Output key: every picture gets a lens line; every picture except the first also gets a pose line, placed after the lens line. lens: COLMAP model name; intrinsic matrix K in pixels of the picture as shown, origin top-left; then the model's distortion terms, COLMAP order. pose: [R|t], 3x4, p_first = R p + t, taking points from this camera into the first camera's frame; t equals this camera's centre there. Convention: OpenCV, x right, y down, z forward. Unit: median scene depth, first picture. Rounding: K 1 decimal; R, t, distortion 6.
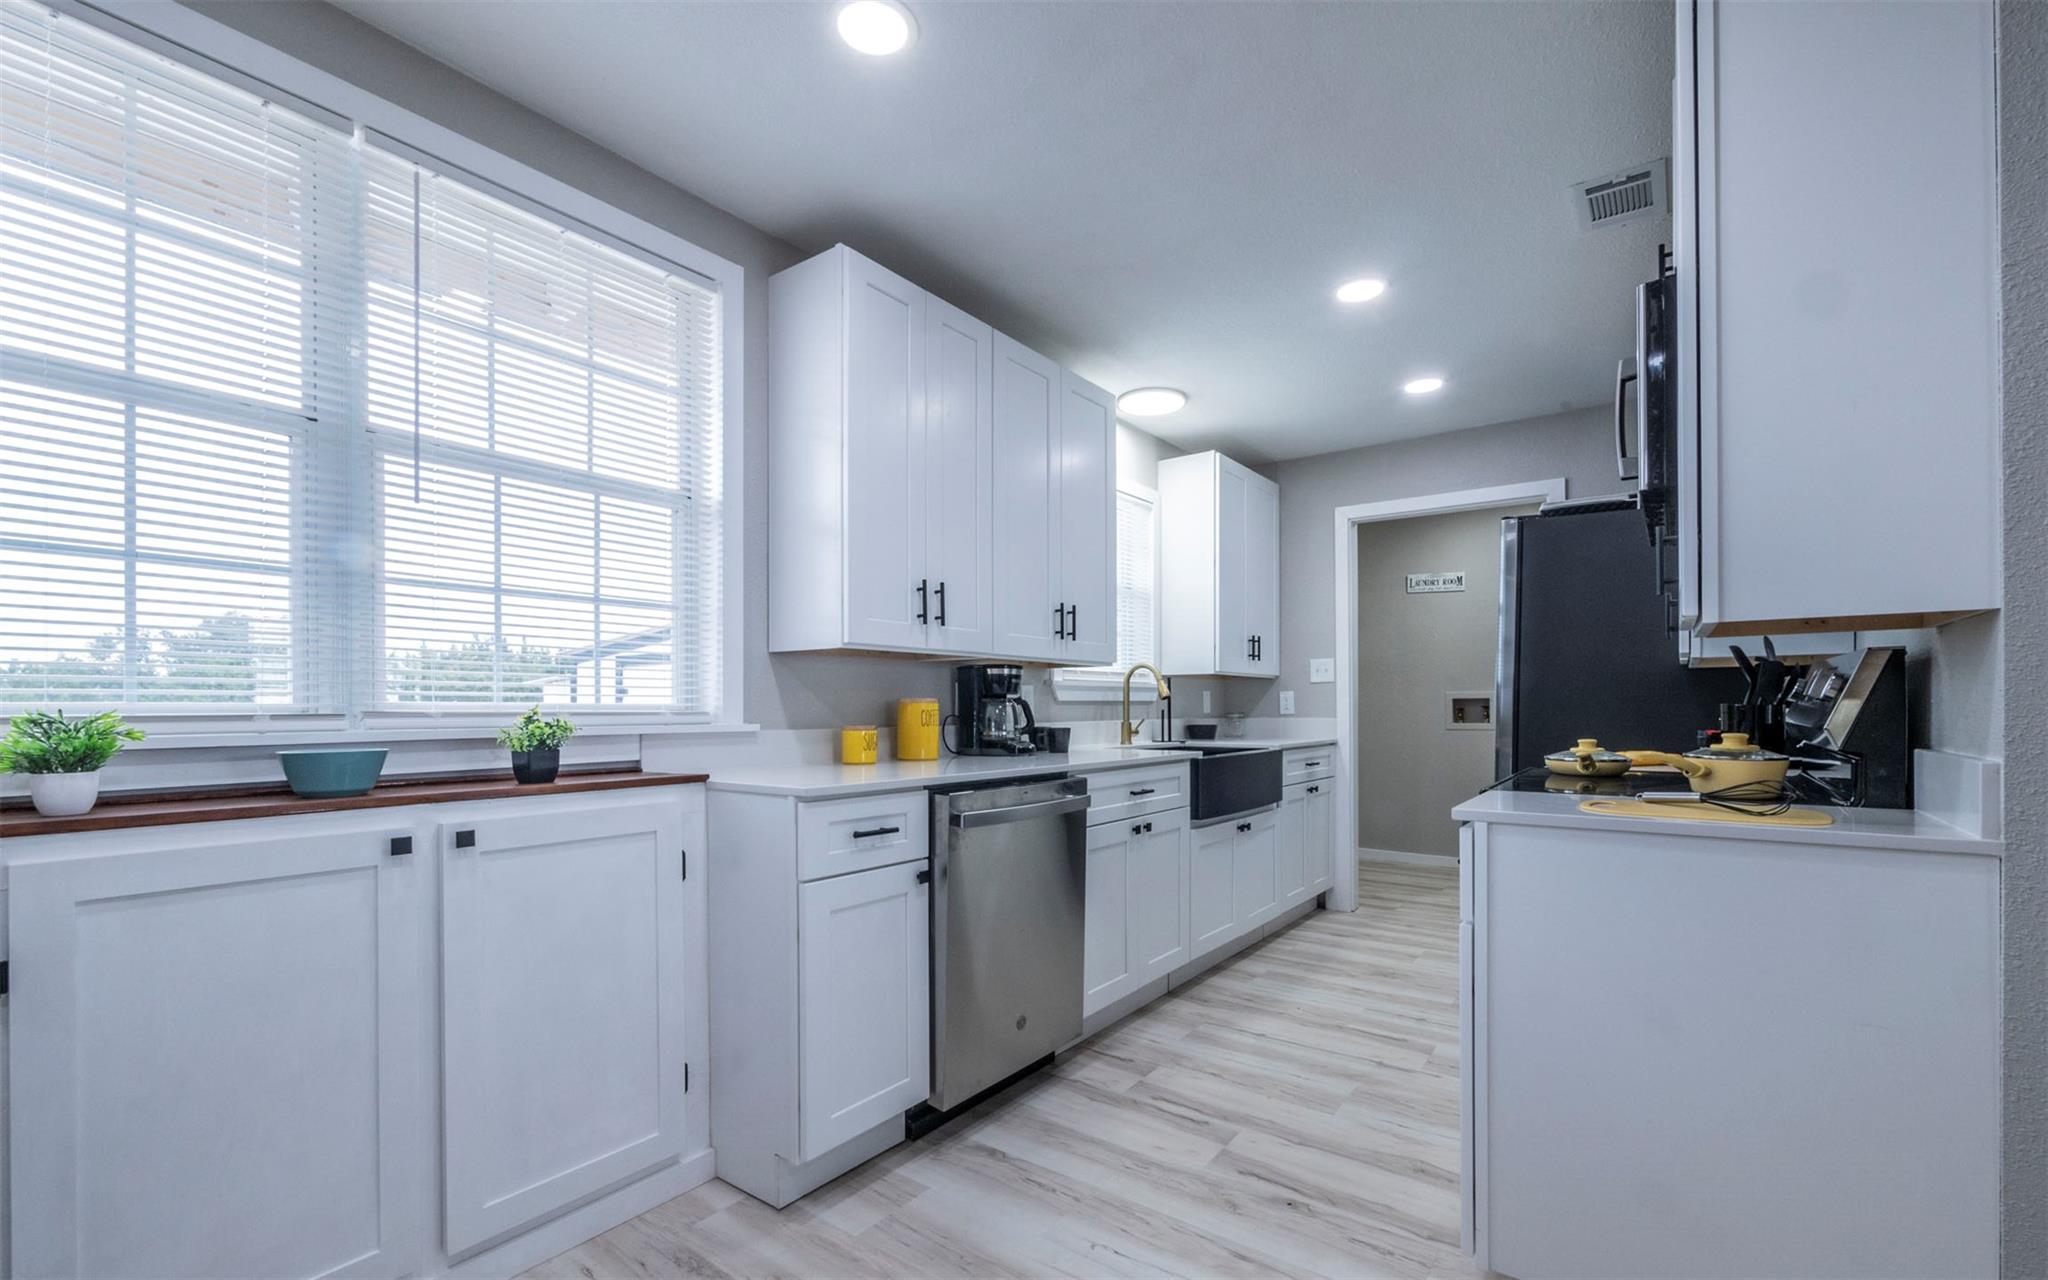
lens RADIAL K [[893.8, 0, 1030.1], [0, 893.8, 700.9], [0, 0, 1]] dist [-0.004425, -0.000597]
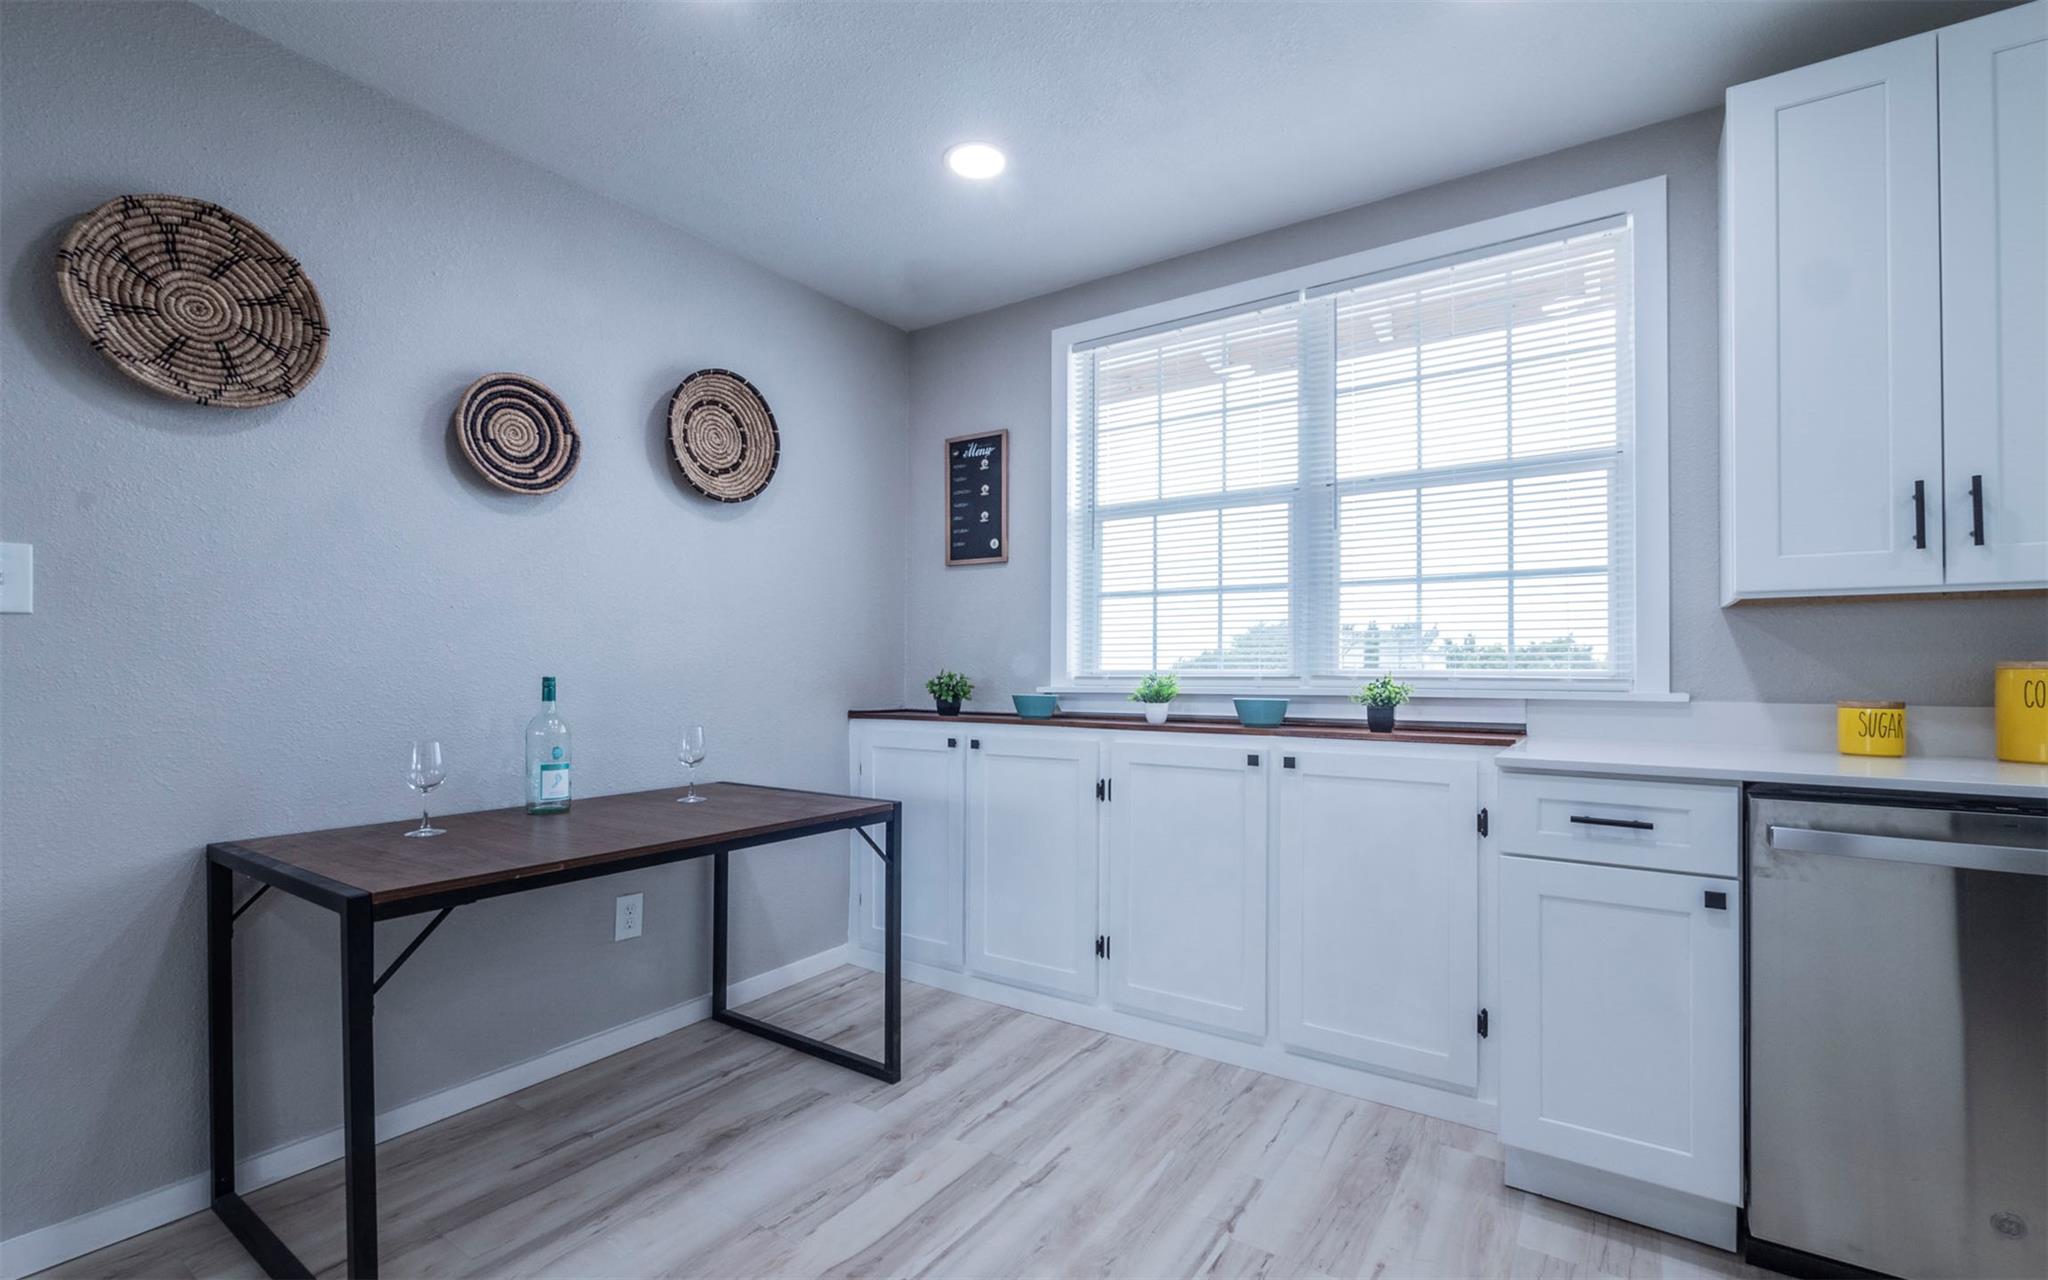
lens RADIAL K [[880.6, 0, 1031.9], [0, 880.6, 658.4], [0, 0, 1]] dist [-0.000725, -0.000179]
pose [[0.033928, -0.012596, -0.999345, 0.510431], [0.003559, 0.999916, -0.012482, 0.000156], [0.999418, -0.003133, 0.033970, 0.336905]]
